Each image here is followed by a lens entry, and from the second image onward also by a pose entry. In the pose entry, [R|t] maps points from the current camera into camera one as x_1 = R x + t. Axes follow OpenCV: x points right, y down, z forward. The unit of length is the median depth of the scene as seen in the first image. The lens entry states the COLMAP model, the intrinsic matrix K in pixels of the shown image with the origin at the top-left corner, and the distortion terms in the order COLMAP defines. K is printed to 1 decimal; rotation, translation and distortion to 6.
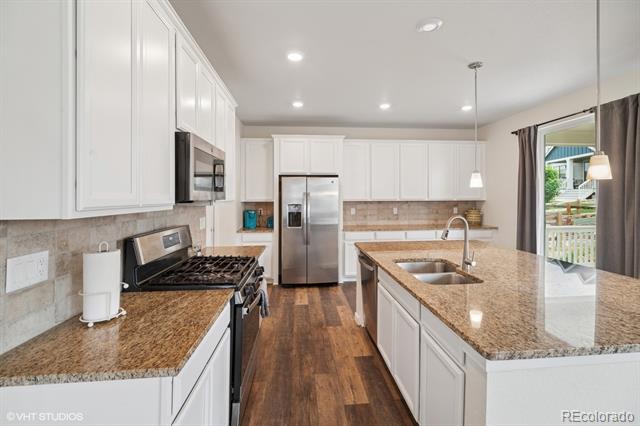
lens RADIAL K [[287.9, 0, 317.6], [0, 287.9, 199.2], [0, 0, 1]] dist [0.002733, 0.000334]
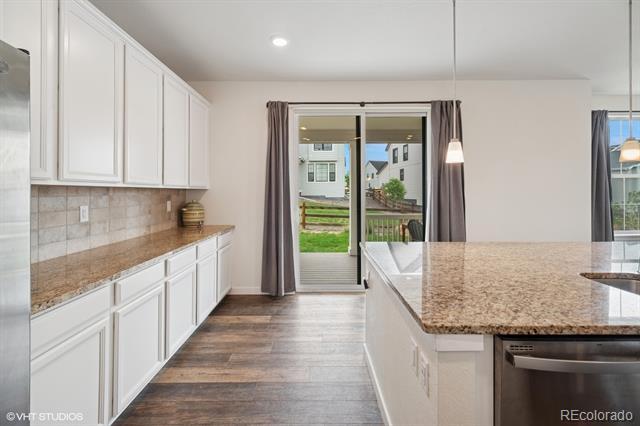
lens RADIAL K [[287.9, 0, 317.6], [0, 287.9, 199.2], [0, 0, 1]] dist [0.002733, 0.000334]
pose [[0.097113, -0.019652, 0.995079, -0.094764], [0.003007, 0.999806, 0.019452, 0.016901], [-0.995269, 0.001103, 0.097153, 0.757110]]
